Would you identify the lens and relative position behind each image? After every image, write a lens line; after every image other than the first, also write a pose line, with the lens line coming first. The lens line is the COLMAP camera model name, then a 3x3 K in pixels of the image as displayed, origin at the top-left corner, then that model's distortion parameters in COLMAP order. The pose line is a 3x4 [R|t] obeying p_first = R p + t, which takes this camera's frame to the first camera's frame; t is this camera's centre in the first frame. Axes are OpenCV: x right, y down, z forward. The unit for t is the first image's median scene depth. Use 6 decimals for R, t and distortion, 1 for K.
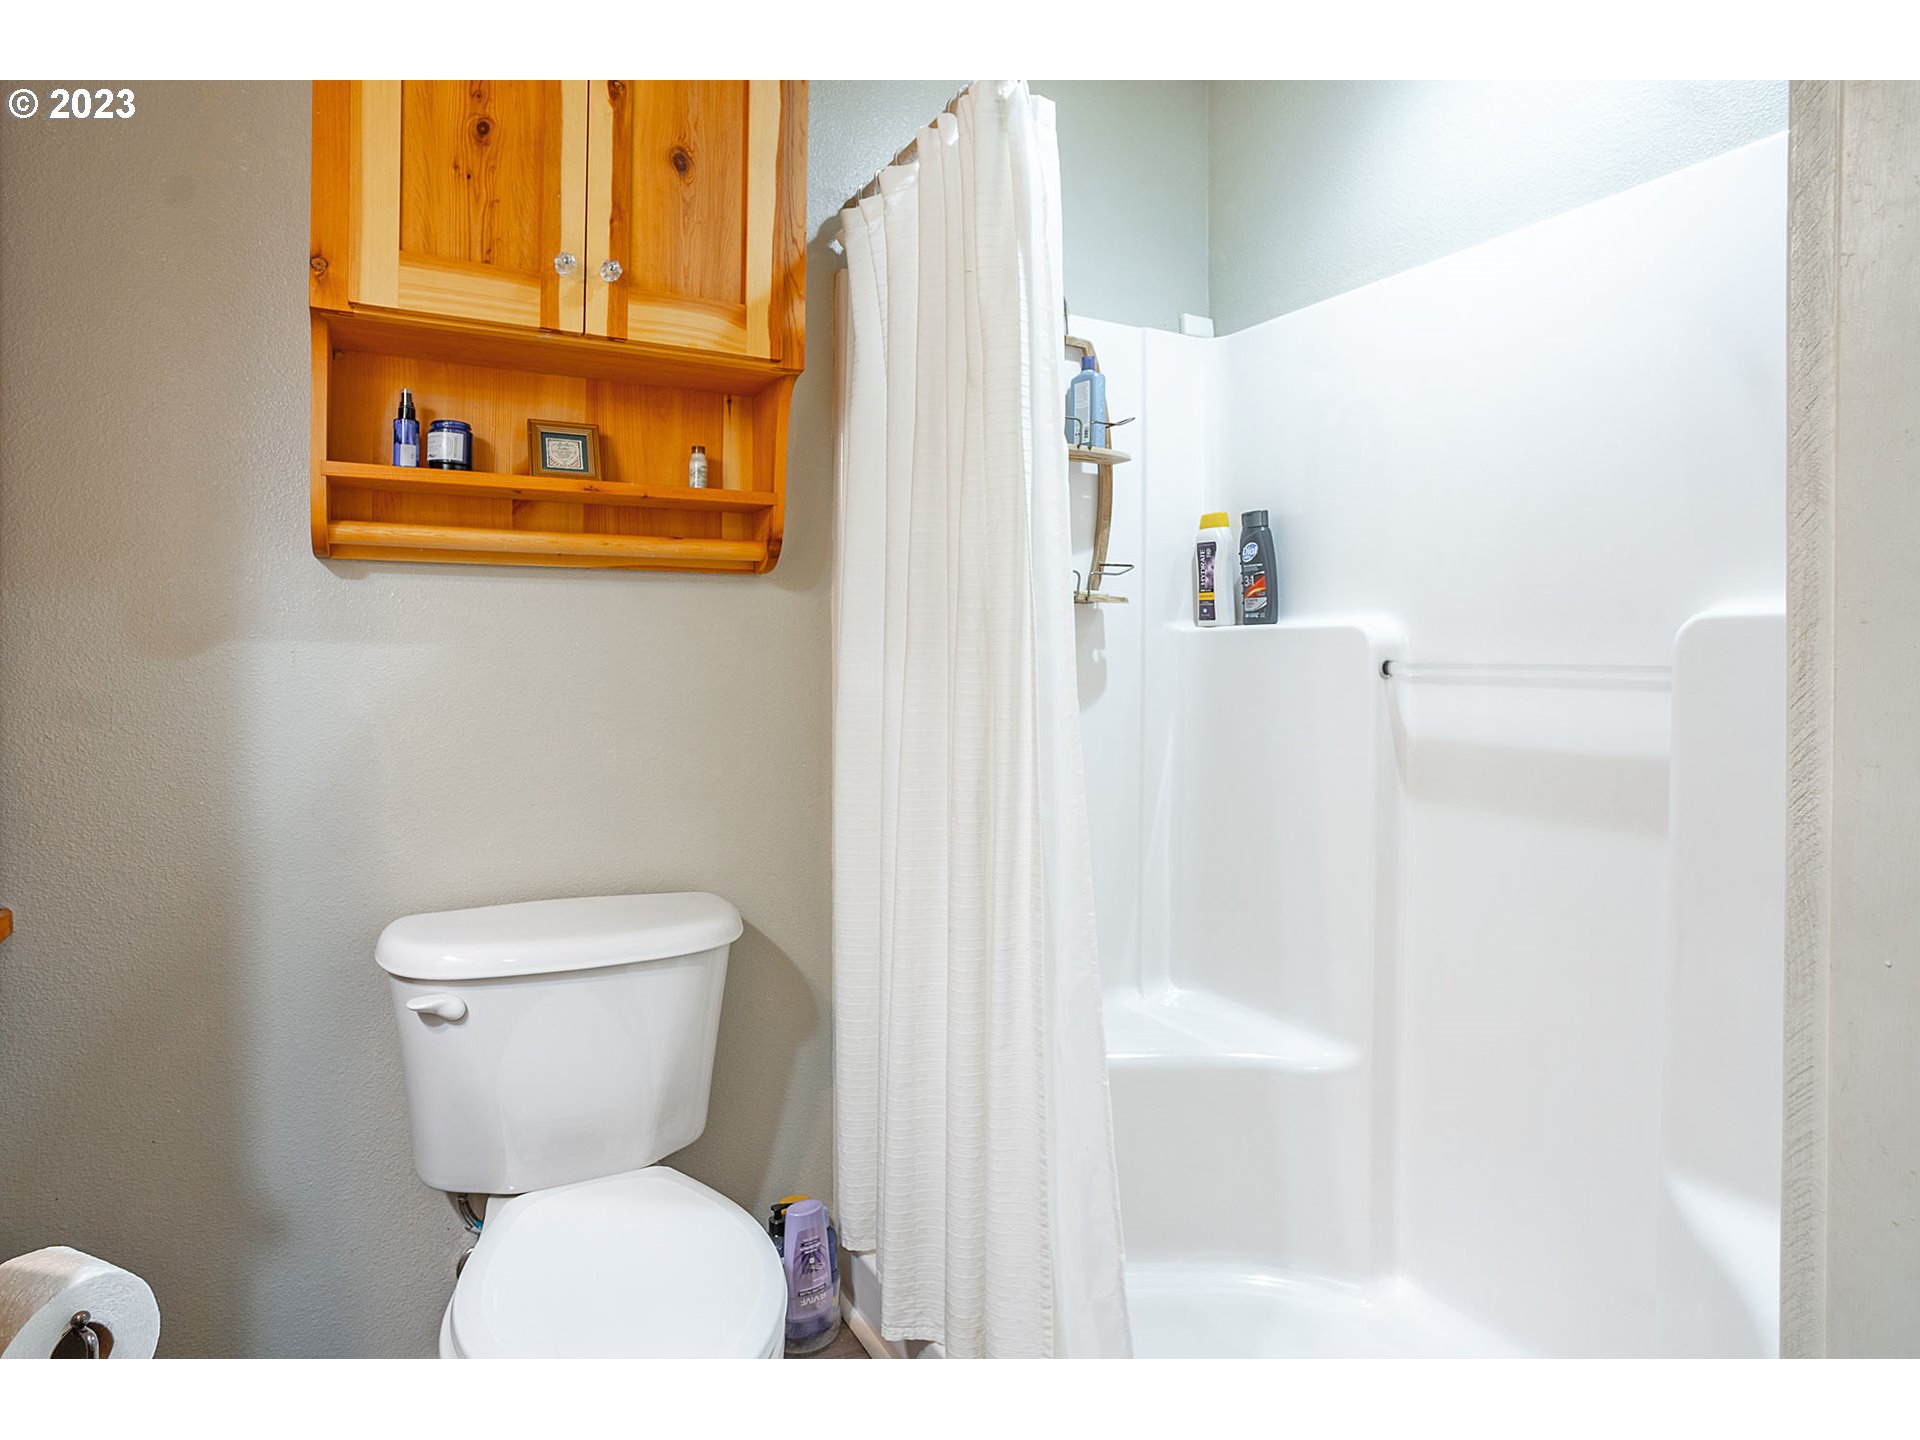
lens RADIAL K [[1066.8, 0, 964.4], [0, 1066.8, 675.6], [0, 0, 1]] dist [-0.060198, 0.043932]
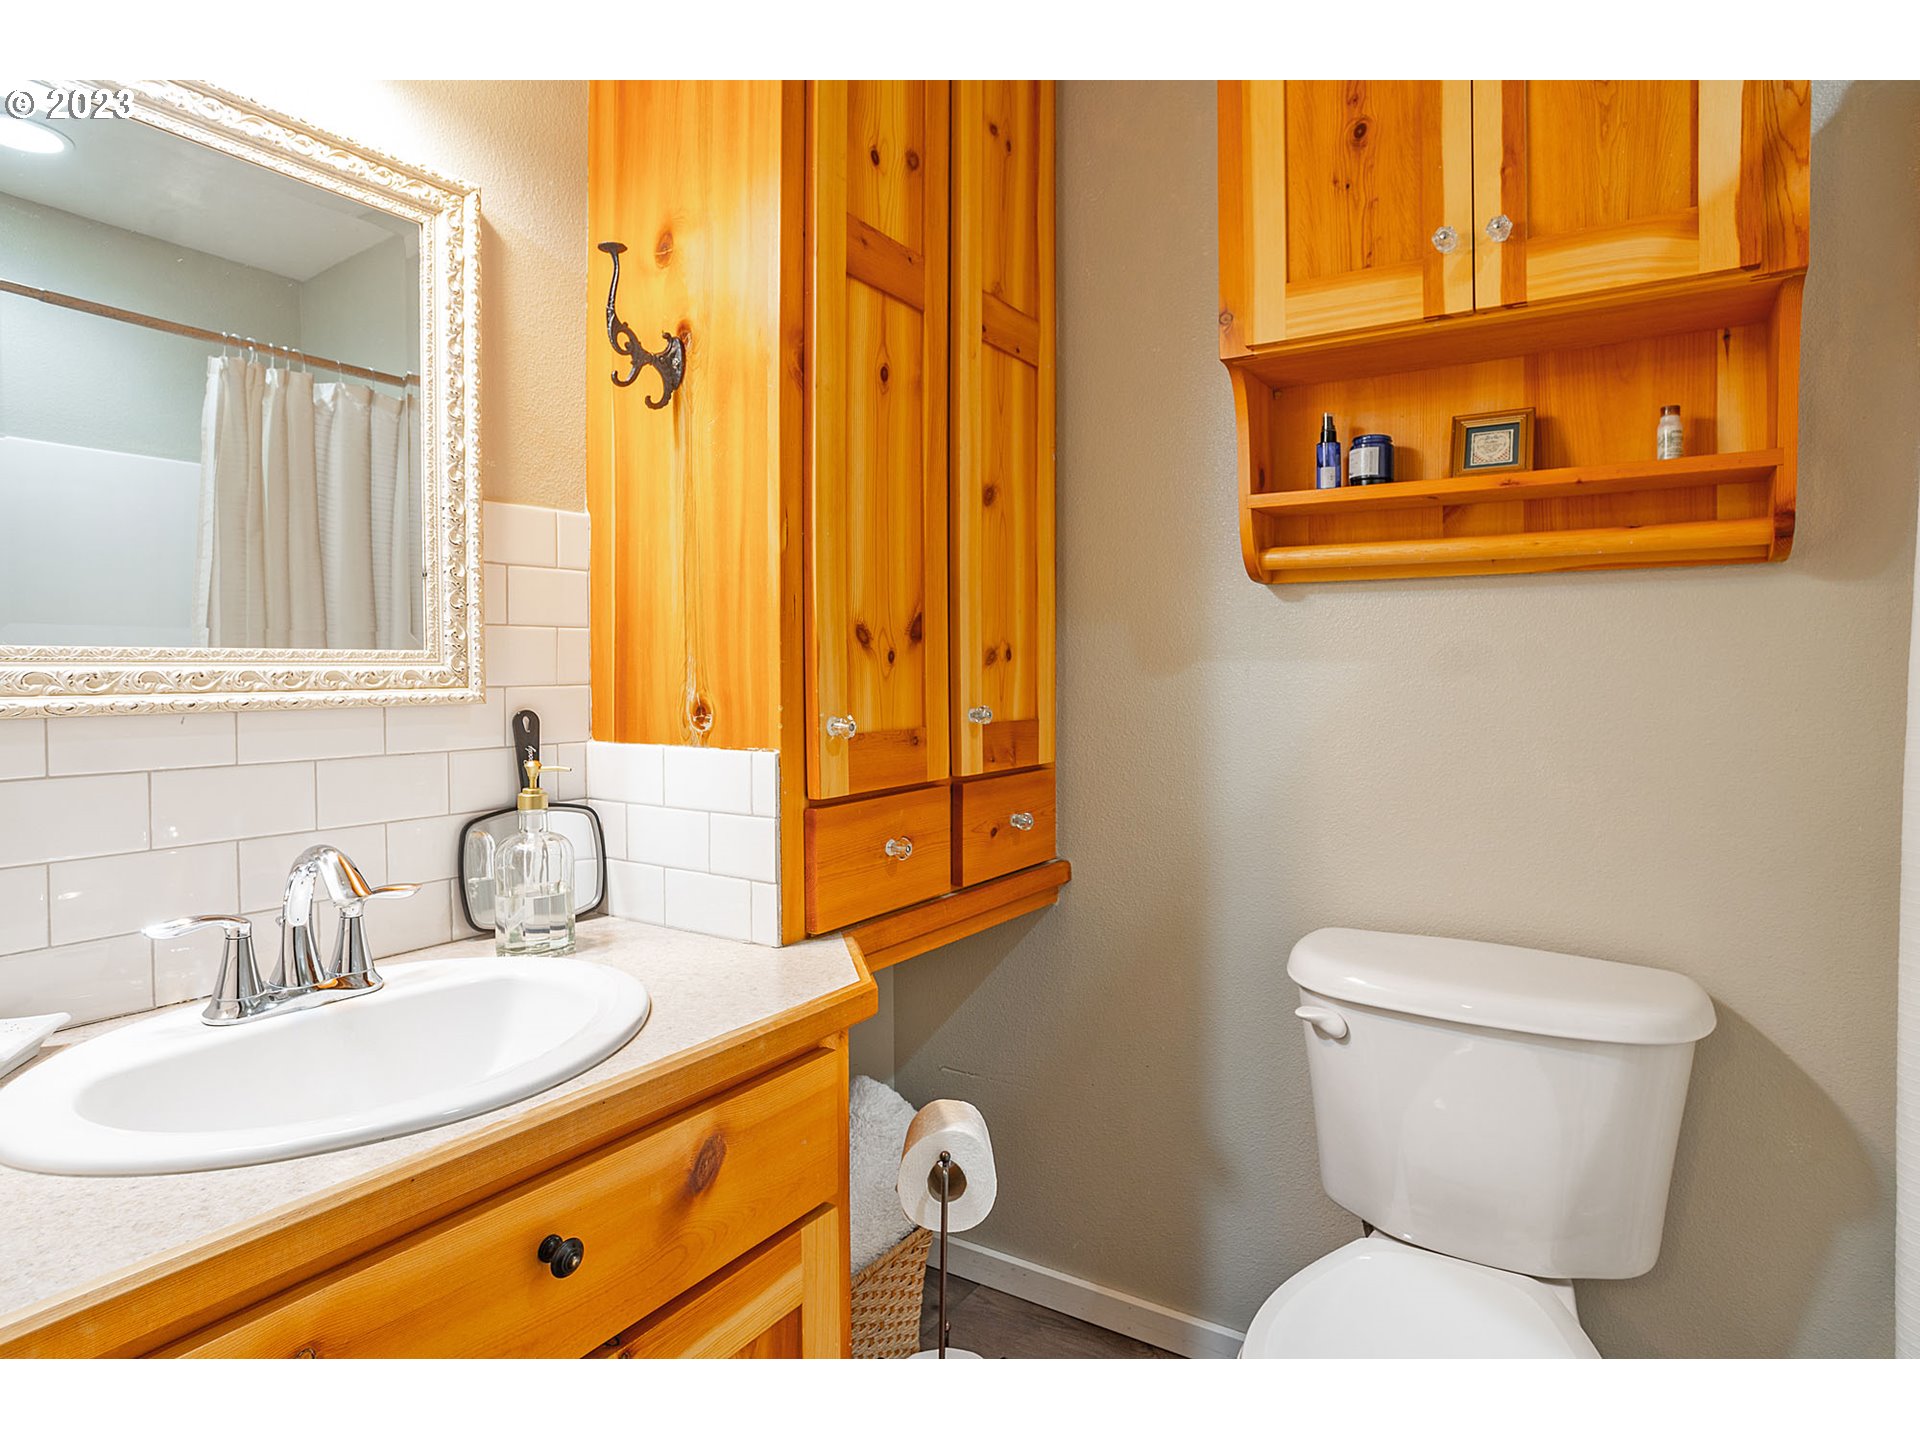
lens RADIAL K [[1046.0, 0, 965.5], [0, 1046.0, 681.0], [0, 0, 1]] dist [-0.005610, 0.000578]
pose [[0.484339, 0.009490, -0.874829, 0.190443], [-0.019182, 0.999816, 0.000226, -0.003312], [0.874670, 0.016671, 0.484432, 0.189685]]
